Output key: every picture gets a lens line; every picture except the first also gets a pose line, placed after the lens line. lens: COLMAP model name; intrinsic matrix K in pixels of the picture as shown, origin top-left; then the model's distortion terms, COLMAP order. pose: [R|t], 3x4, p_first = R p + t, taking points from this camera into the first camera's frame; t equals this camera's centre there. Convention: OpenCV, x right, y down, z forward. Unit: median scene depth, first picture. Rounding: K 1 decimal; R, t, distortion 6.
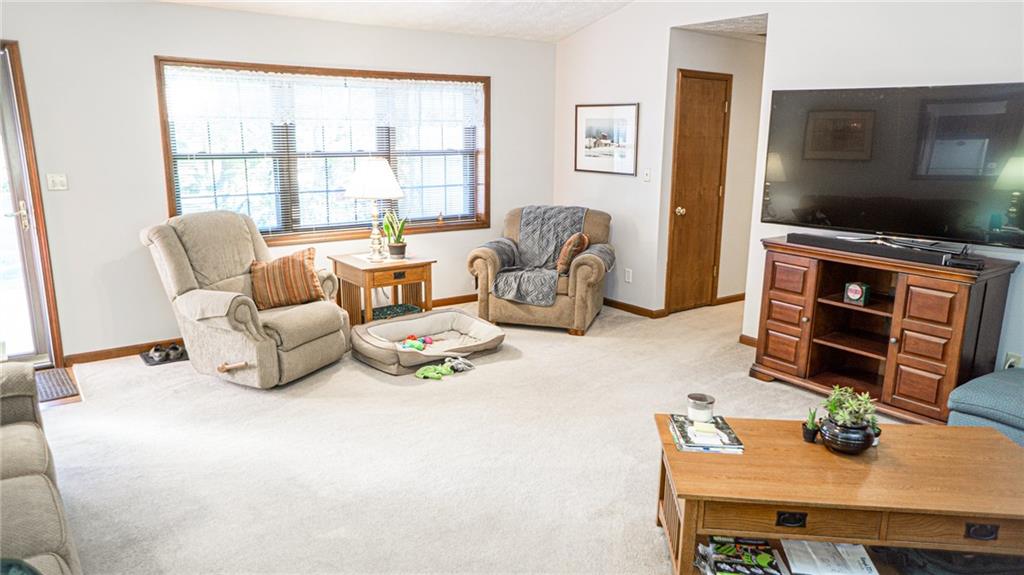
lens RADIAL K [[695.0, 0, 508.1], [0, 695.0, 288.3], [0, 0, 1]] dist [-0.082449, 0.103592]
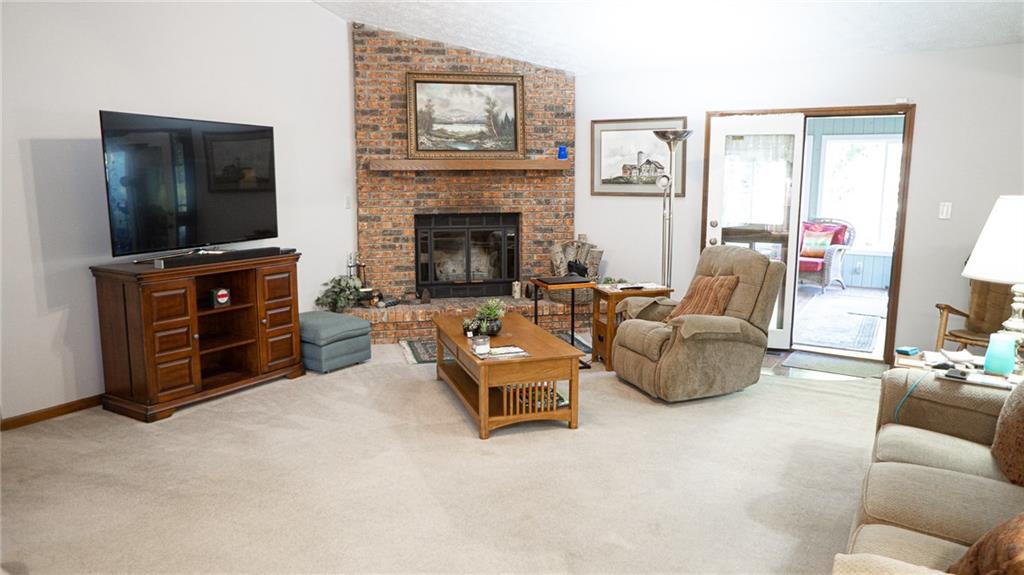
lens RADIAL K [[695.0, 0, 508.1], [0, 695.0, 288.3], [0, 0, 1]] dist [-0.082449, 0.103592]
pose [[-0.376144, -0.158865, 0.912841, -0.631925], [0.189506, 0.951176, 0.243624, -0.173512], [-0.906975, 0.264626, -0.327673, 0.834165]]
